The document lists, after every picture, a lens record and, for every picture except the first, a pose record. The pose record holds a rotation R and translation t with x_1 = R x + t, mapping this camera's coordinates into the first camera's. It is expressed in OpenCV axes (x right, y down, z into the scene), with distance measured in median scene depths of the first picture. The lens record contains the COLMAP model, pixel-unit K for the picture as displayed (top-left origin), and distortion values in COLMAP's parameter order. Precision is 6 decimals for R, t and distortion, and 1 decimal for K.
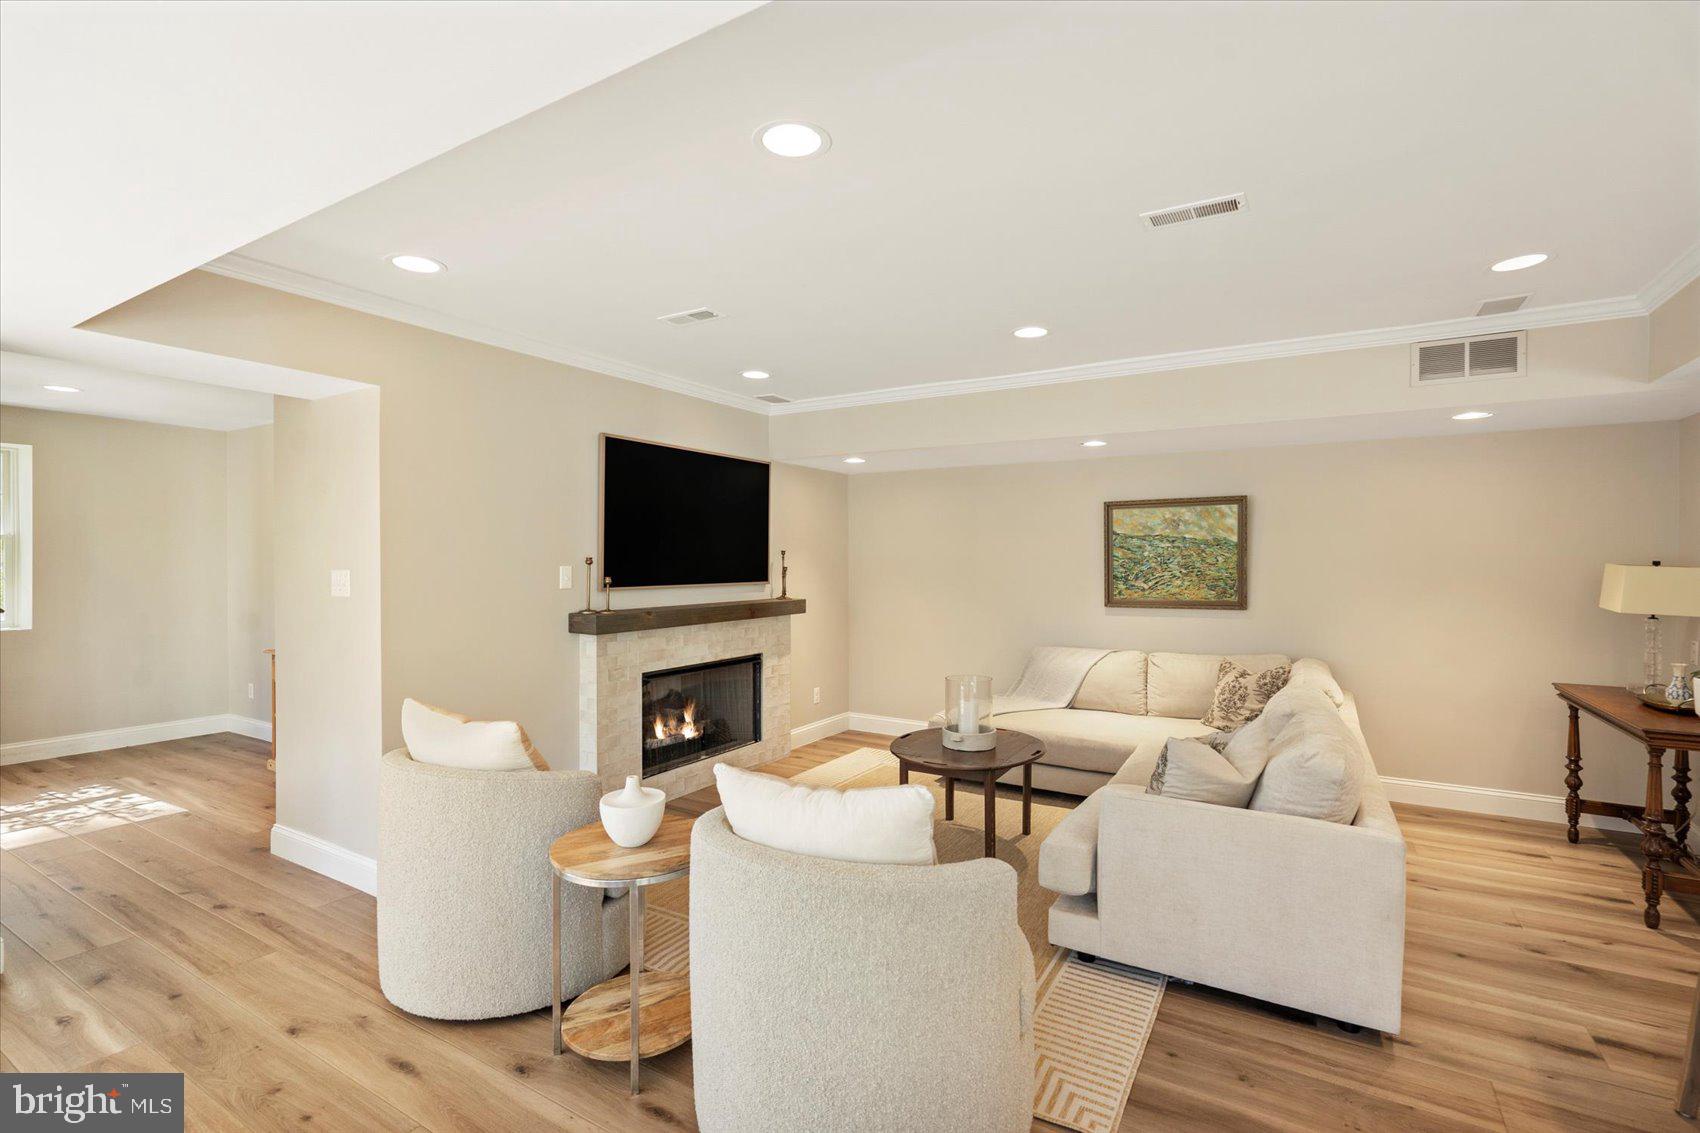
lens RADIAL K [[778.5, 0, 850.7], [0, 778.5, 560.0], [0, 0, 1]] dist [-0.000670, 0.003033]
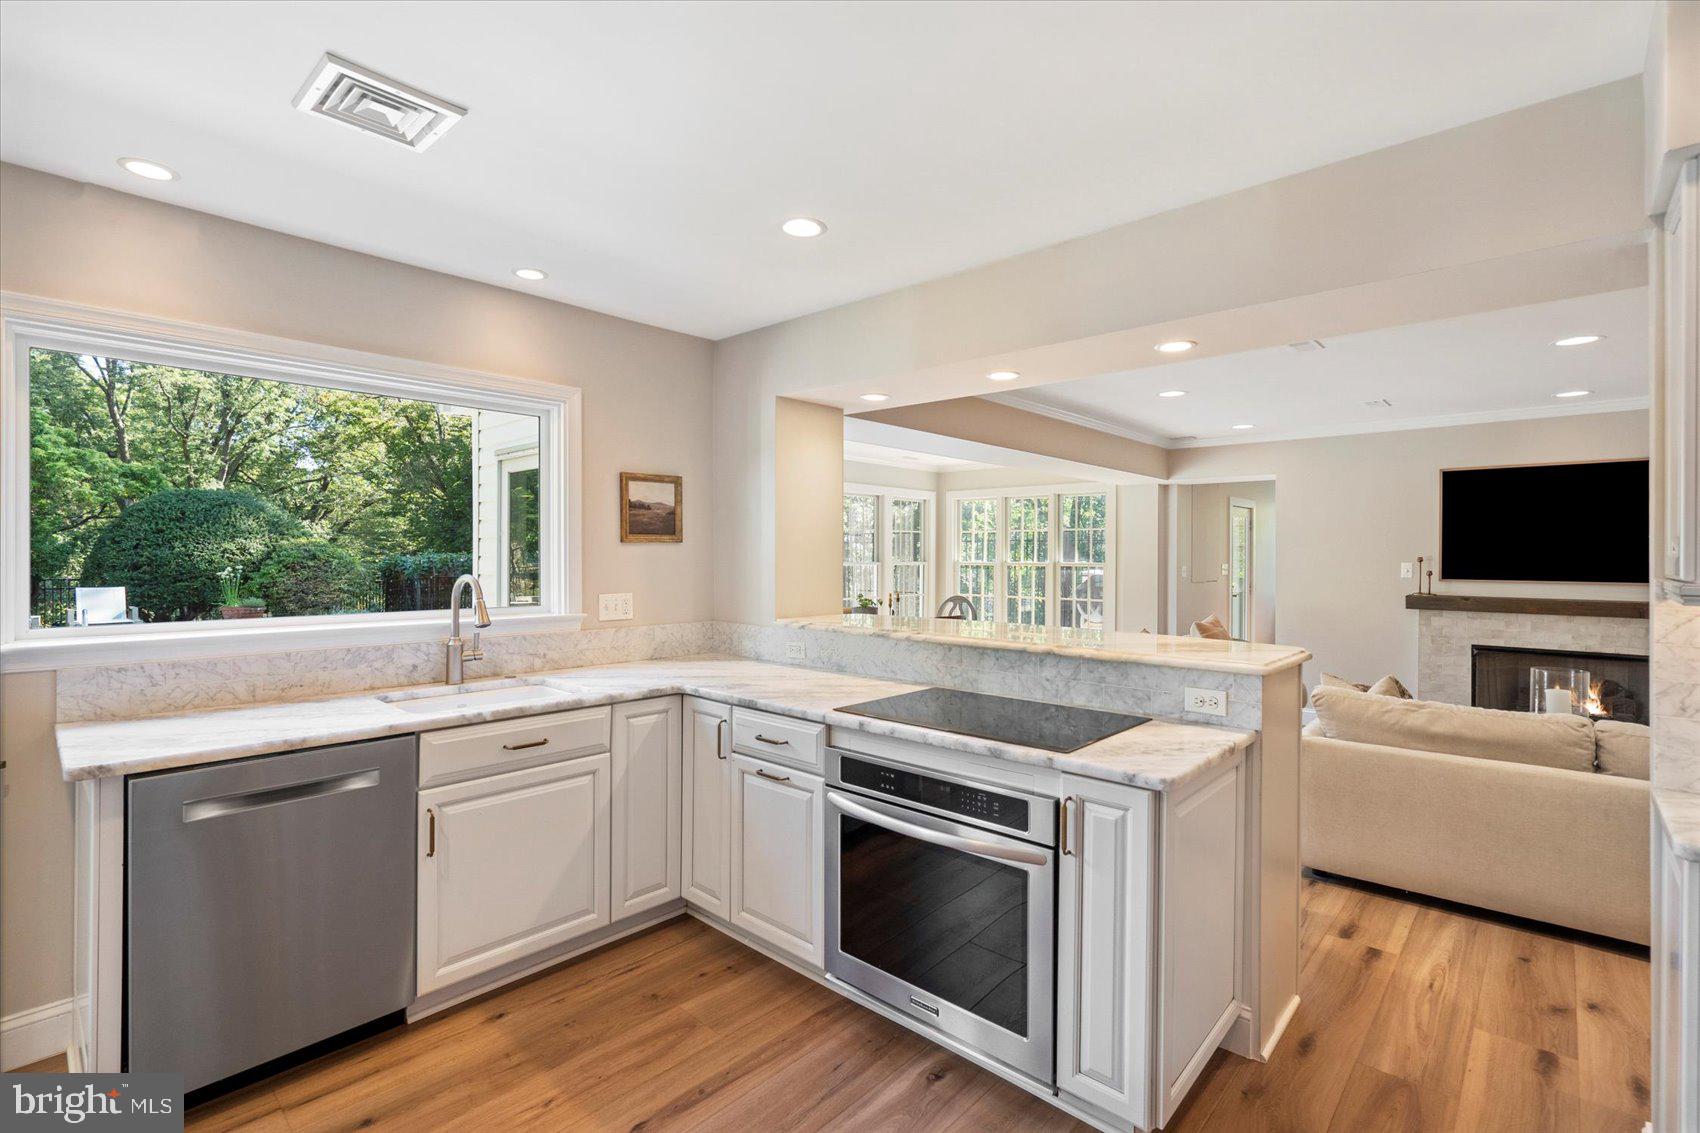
lens RADIAL K [[778.5, 0, 852.7], [0, 778.5, 561.4], [0, 0, 1]] dist [-0.000670, 0.003033]
pose [[-0.207697, 0.004327, -0.978184, 1.306047], [-0.005856, 0.999967, 0.005667, 0.002454], [0.978176, 0.006906, -0.207665, 0.251997]]
